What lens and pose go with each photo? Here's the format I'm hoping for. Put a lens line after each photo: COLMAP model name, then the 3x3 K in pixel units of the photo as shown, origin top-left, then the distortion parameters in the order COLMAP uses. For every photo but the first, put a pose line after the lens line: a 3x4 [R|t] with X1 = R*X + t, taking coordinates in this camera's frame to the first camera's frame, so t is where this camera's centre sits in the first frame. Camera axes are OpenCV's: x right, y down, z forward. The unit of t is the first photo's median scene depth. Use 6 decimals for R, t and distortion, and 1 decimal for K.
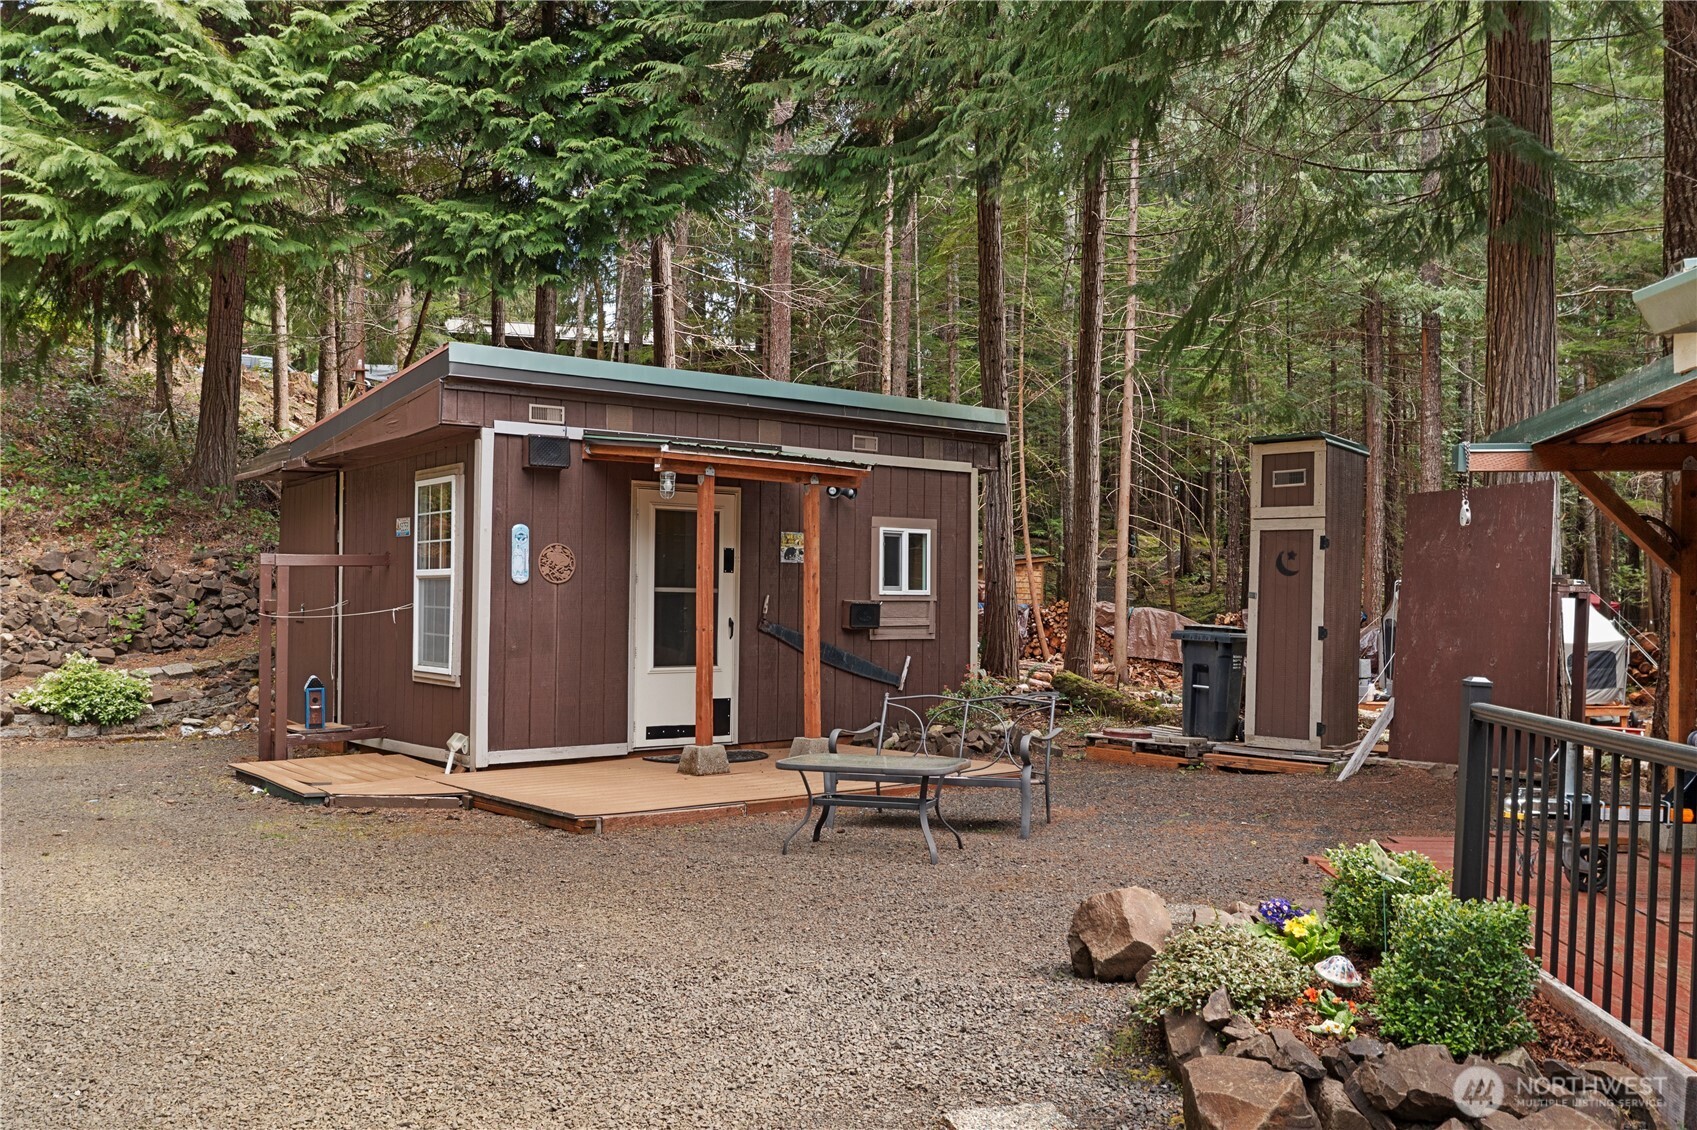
lens RADIAL K [[1342.0, 0, 853.5], [0, 1342.0, 568.7], [0, 0, 1]] dist [-0.016214, 0.006430]
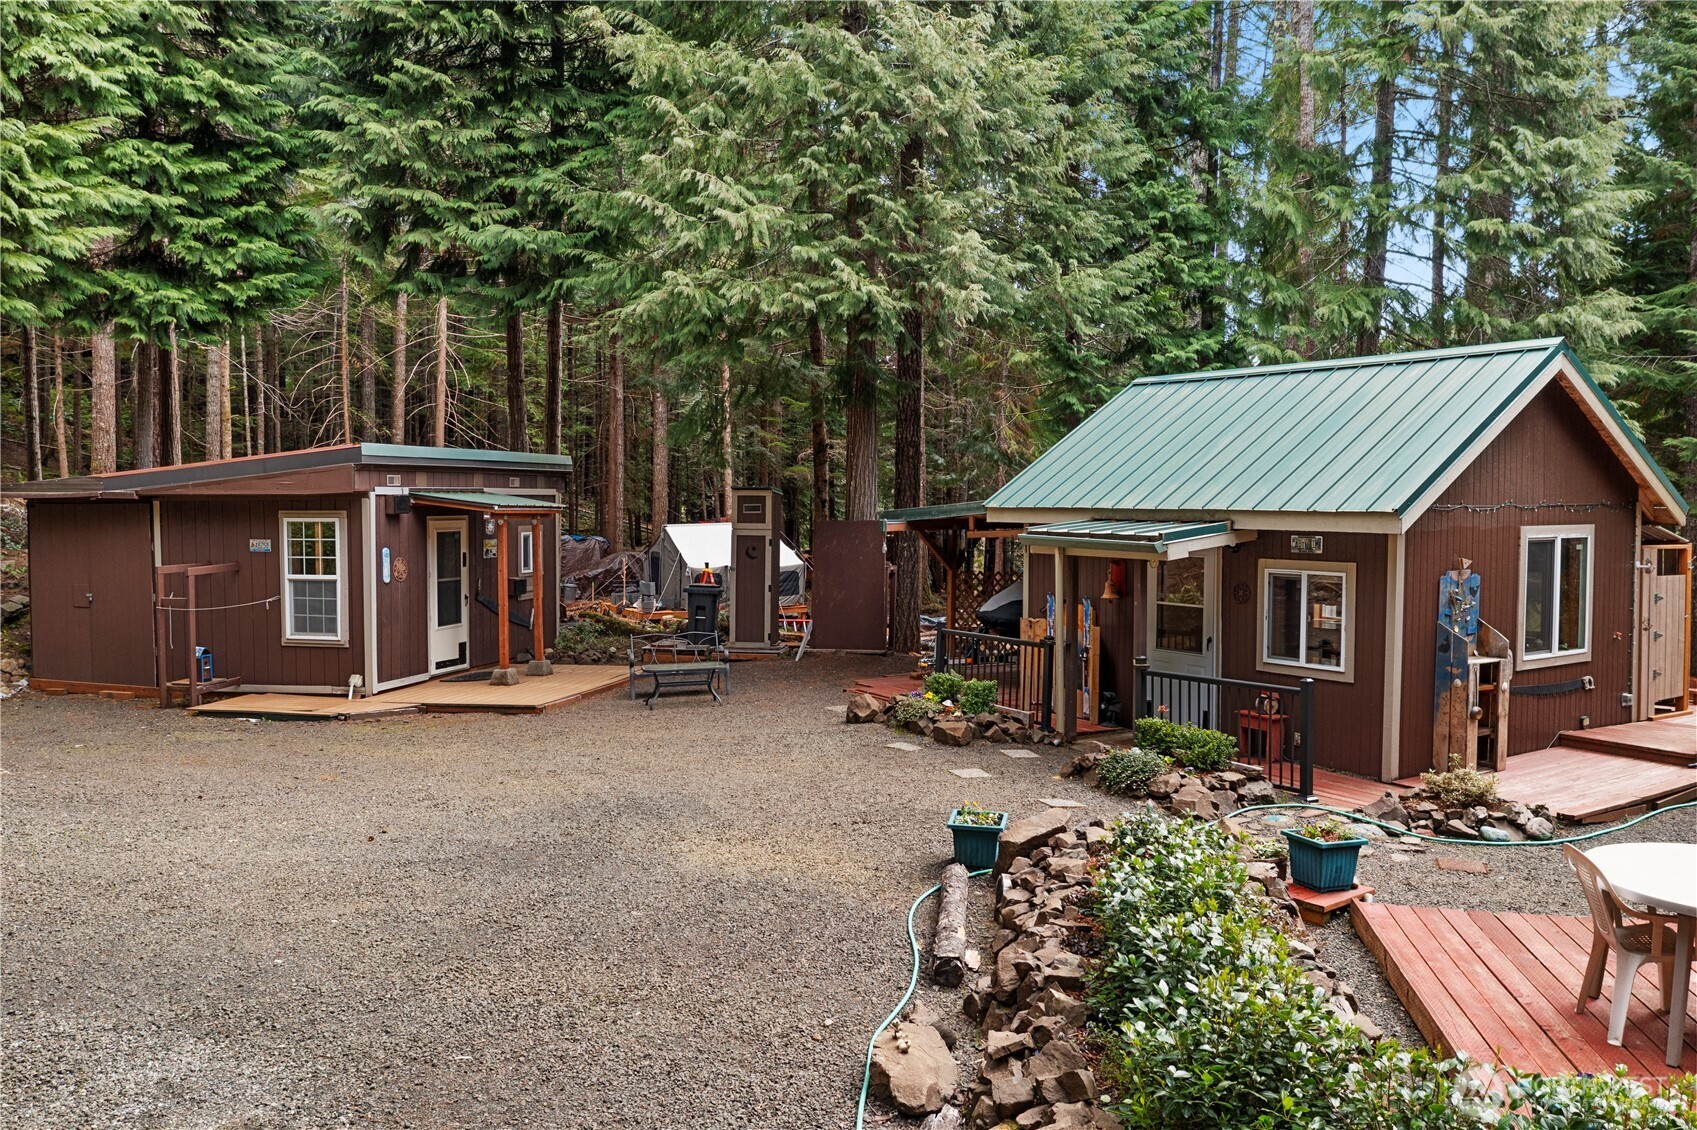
lens RADIAL K [[1342.0, 0, 845.9], [0, 1342.0, 559.0], [0, 0, 1]] dist [-0.016214, 0.006430]
pose [[0.800747, -0.032689, 0.598110, -0.747758], [-0.006864, 0.997943, 0.063731, -0.122995], [-0.598963, -0.055138, 0.798876, -0.646314]]
